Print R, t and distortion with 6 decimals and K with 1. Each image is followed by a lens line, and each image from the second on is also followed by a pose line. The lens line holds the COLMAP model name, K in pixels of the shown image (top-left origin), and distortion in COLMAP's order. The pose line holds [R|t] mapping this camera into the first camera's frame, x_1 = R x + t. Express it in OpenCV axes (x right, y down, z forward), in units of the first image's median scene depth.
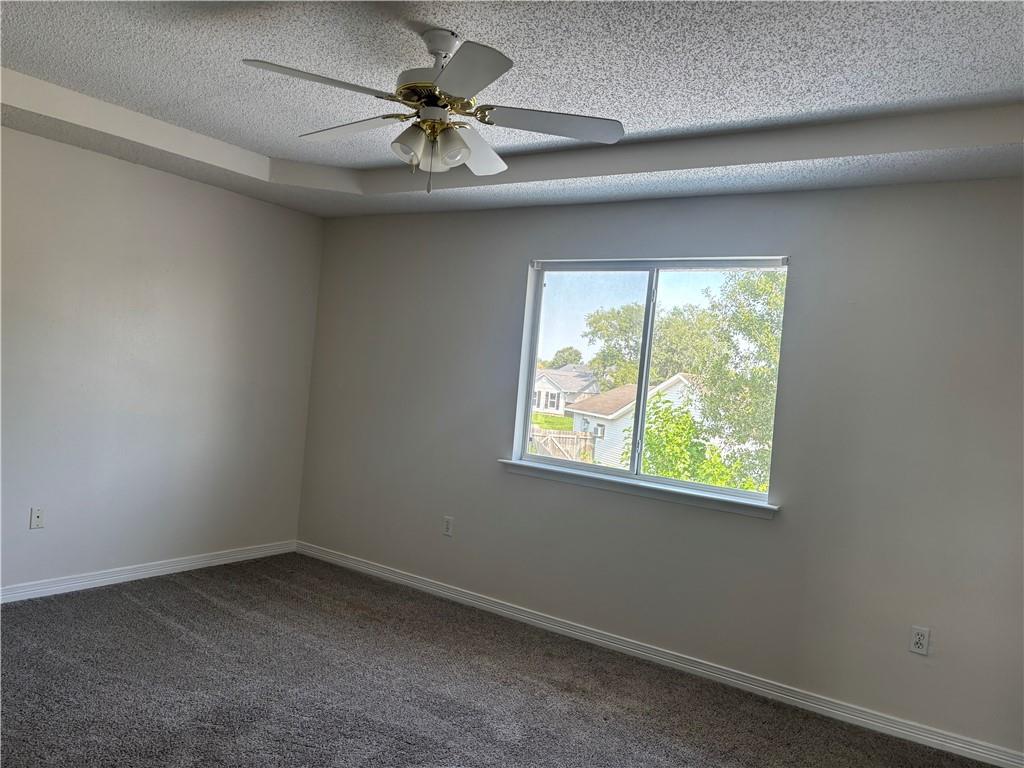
lens RADIAL K [[774.9, 0, 514.3], [0, 774.9, 381.3], [0, 0, 1]] dist [0.050026, -0.002483]
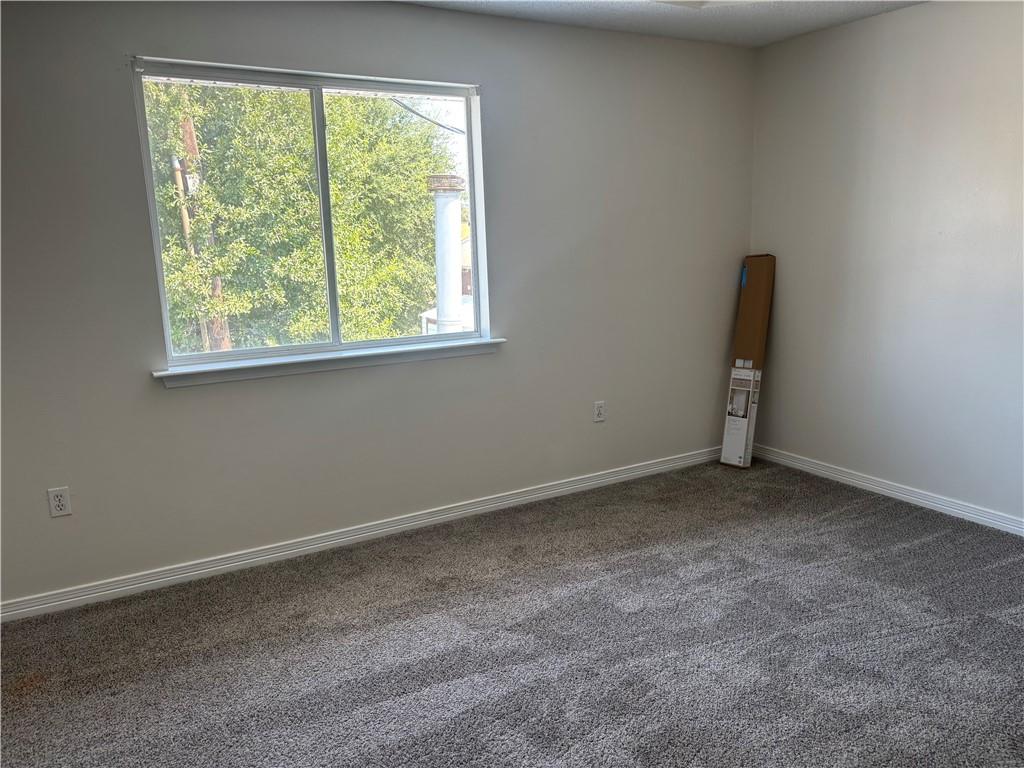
lens RADIAL K [[774.9, 0, 512.9], [0, 774.9, 389.2], [0, 0, 1]] dist [0.050026, -0.002483]
pose [[0.423965, -0.276663, 0.862387, -0.574600], [0.068887, 0.959292, 0.273885, -0.060451], [-0.903055, -0.056711, 0.425765, 0.523884]]
